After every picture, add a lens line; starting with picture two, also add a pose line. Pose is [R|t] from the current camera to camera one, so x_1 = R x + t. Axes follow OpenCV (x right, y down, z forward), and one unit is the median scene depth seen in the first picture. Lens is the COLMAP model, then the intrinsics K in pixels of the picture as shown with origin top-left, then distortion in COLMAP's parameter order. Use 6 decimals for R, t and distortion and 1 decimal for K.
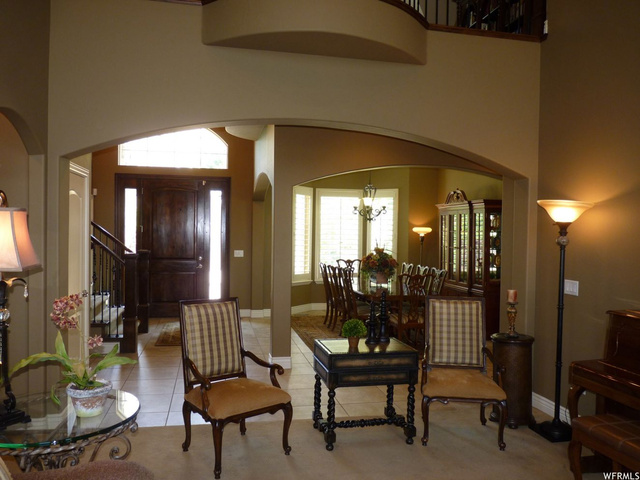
lens RADIAL K [[514.9, 0, 326.8], [0, 514.9, 243.2], [0, 0, 1]] dist [-0.016936, 0.003227]
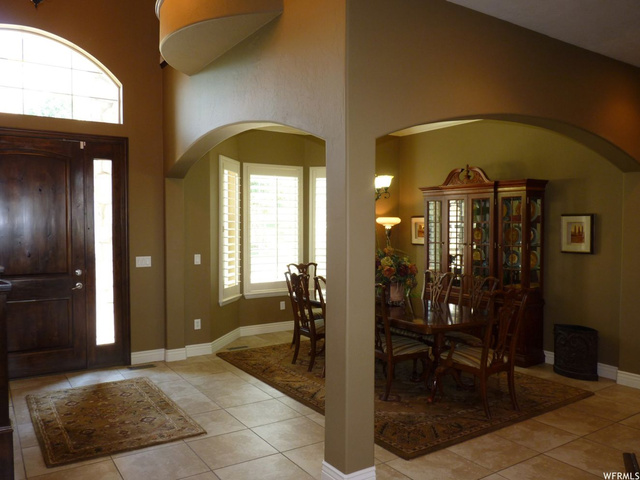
lens RADIAL K [[514.9, 0, 320.6], [0, 514.9, 240.2], [0, 0, 1]] dist [-0.016936, 0.003227]
pose [[0.931267, -0.023398, 0.363585, -0.197067], [0.018005, 0.999672, 0.018215, -0.013269], [-0.363892, -0.010417, 0.931383, 0.342242]]
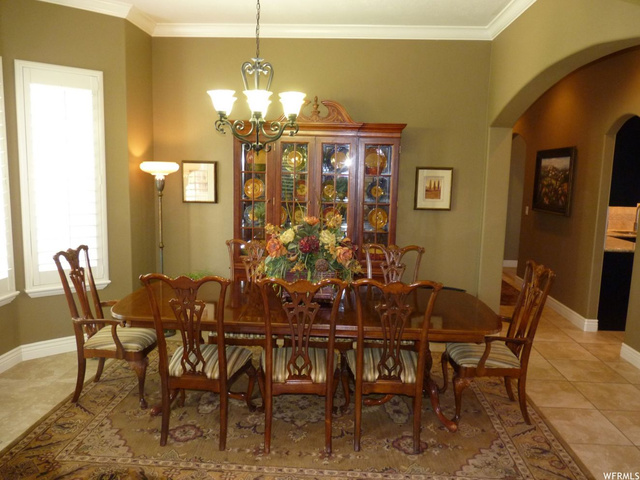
lens RADIAL K [[514.9, 0, 317.1], [0, 514.9, 239.4], [0, 0, 1]] dist [-0.016936, 0.003227]
pose [[0.268199, -0.128350, 0.954775, -0.270077], [-0.001265, 0.991037, 0.133580, -0.024429], [-0.963363, -0.037034, 0.265633, 0.756769]]
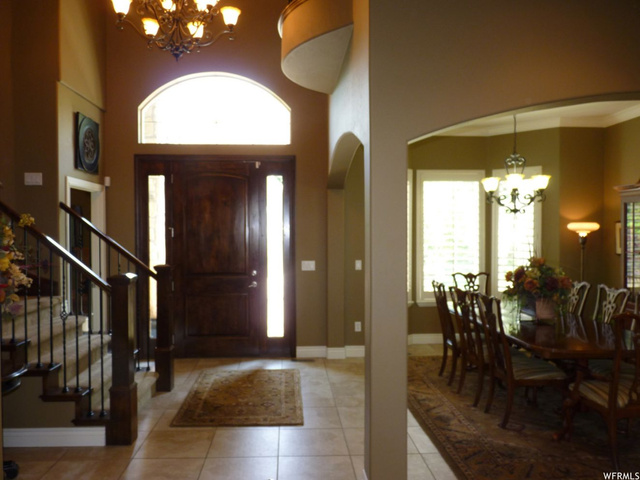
lens RADIAL K [[514.9, 0, 322.0], [0, 514.9, 238.1], [0, 0, 1]] dist [-0.016936, 0.003227]
pose [[0.988556, -0.014604, -0.150147, -0.048787], [0.013080, 0.999852, -0.011134, -0.008839], [0.150288, 0.009042, 0.988601, 0.319078]]
